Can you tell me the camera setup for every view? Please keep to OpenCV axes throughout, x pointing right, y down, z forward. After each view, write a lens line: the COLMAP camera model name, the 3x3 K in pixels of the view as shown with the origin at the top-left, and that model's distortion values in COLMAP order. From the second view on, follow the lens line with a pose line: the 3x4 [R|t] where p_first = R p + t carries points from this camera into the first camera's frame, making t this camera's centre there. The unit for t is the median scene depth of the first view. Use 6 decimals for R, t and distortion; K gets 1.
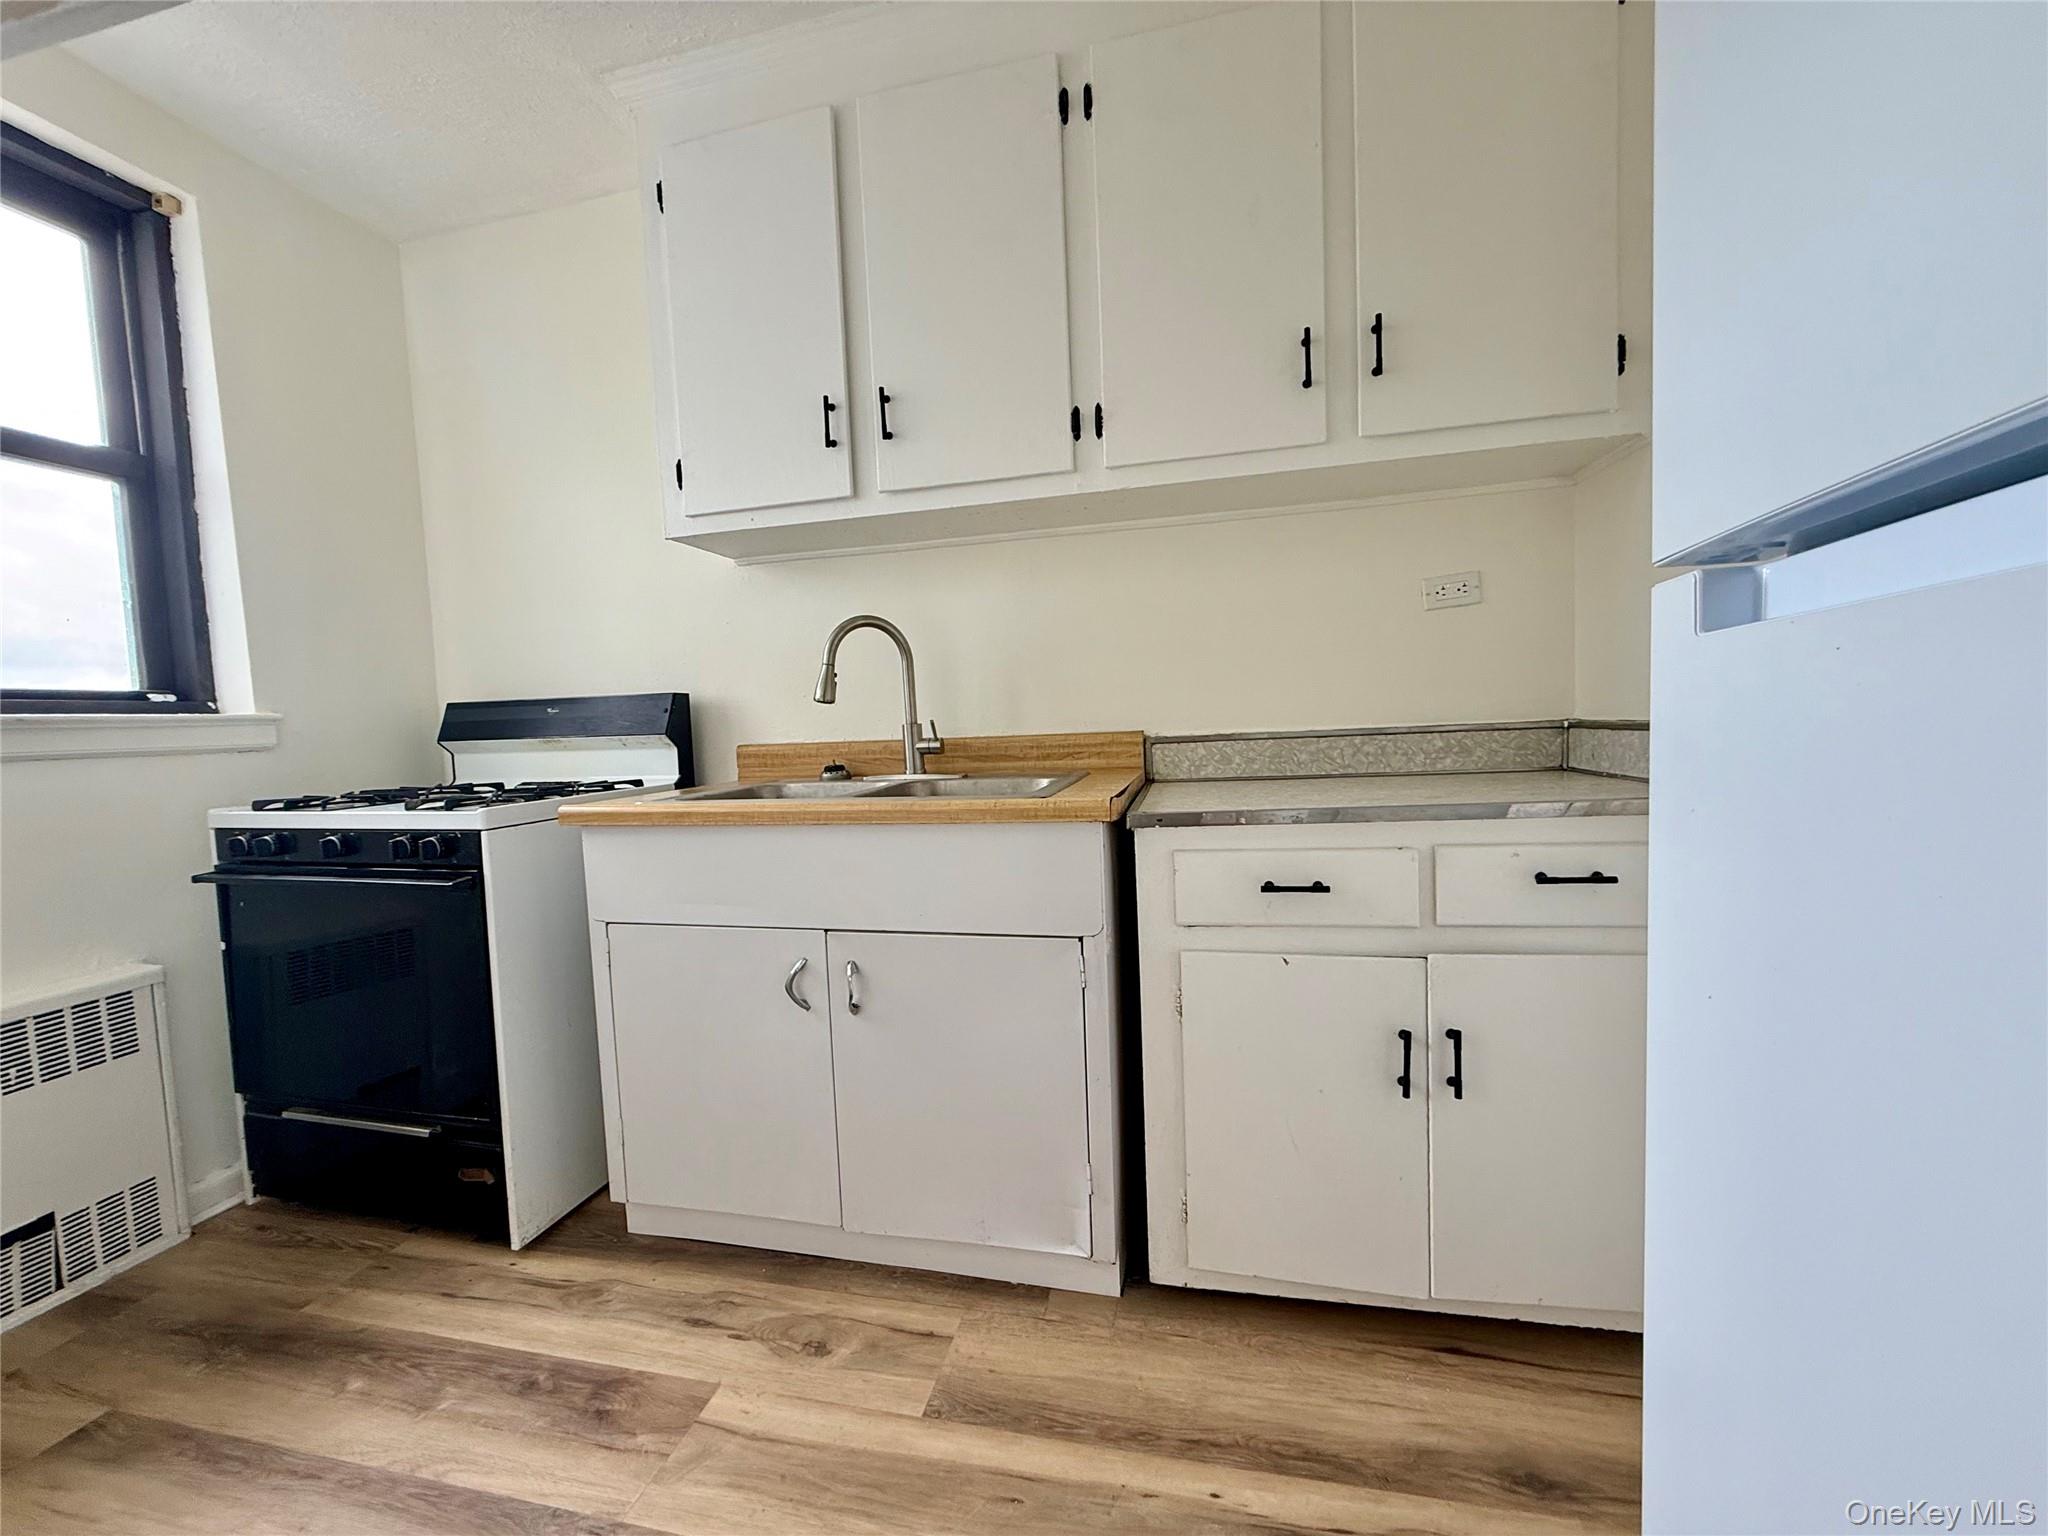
lens RADIAL K [[818.6, 0, 1017.9], [0, 818.6, 773.2], [0, 0, 1]] dist [0.000370, -0.000206]
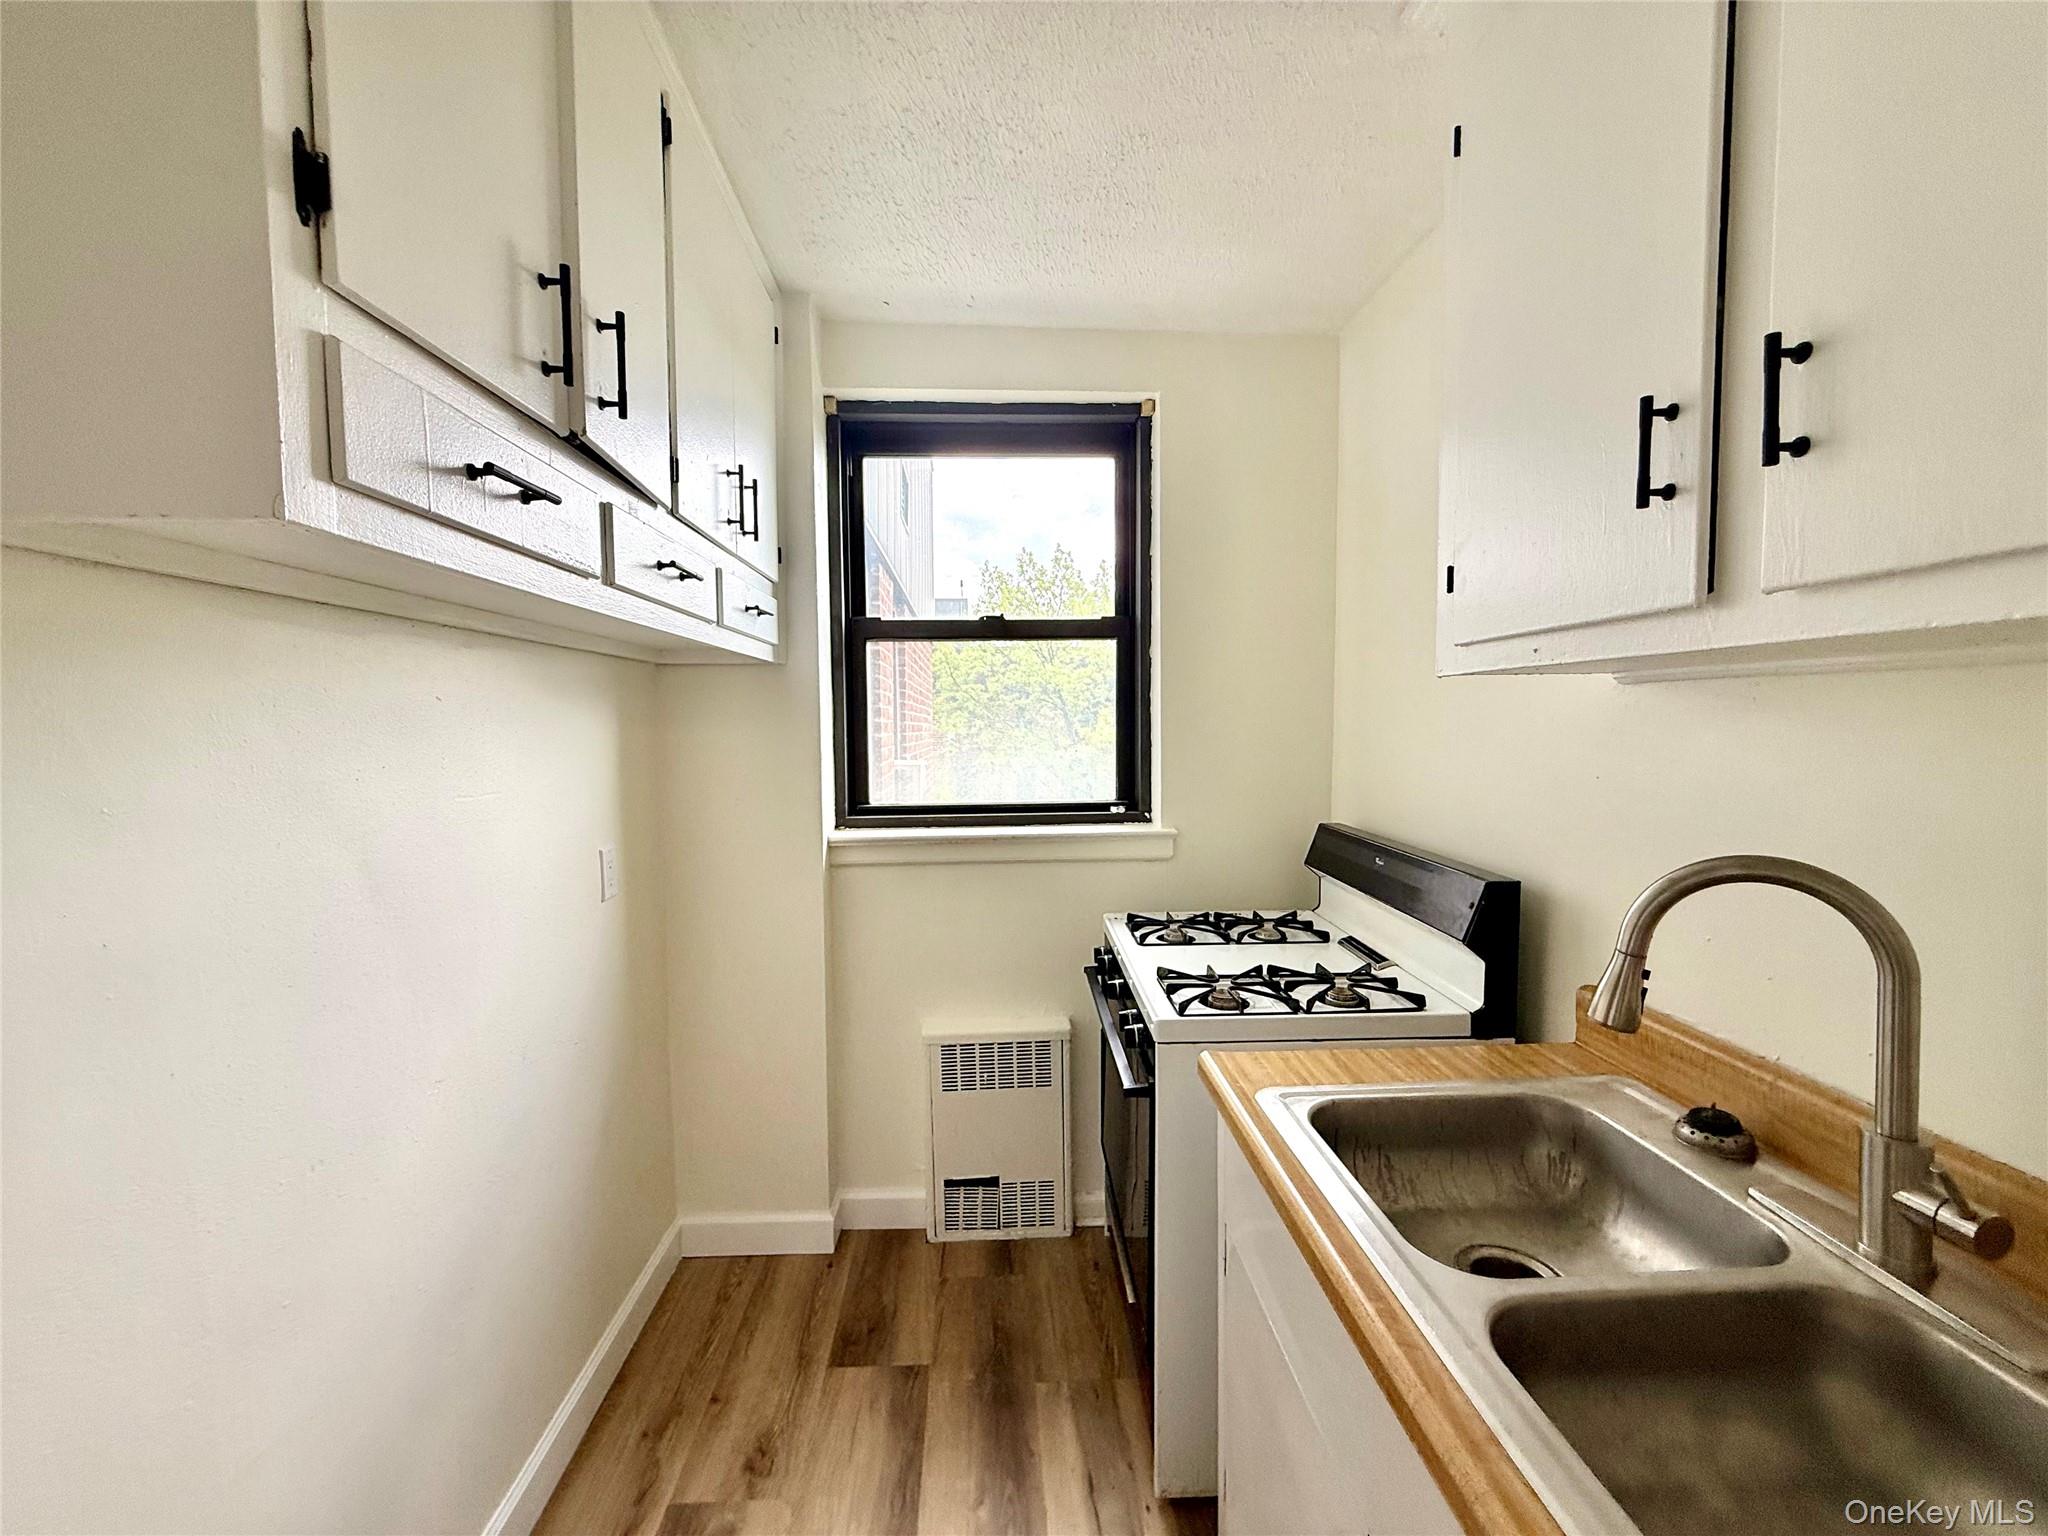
lens RADIAL K [[810.4, 0, 1022.2], [0, 810.4, 771.2], [0, 0, 1]] dist [-0.000685, -0.000653]
pose [[0.280836, 0.096102, -0.954932, 0.123406], [-0.064760, 0.994604, 0.081050, -0.277611], [0.957569, 0.039080, 0.285544, 0.568530]]
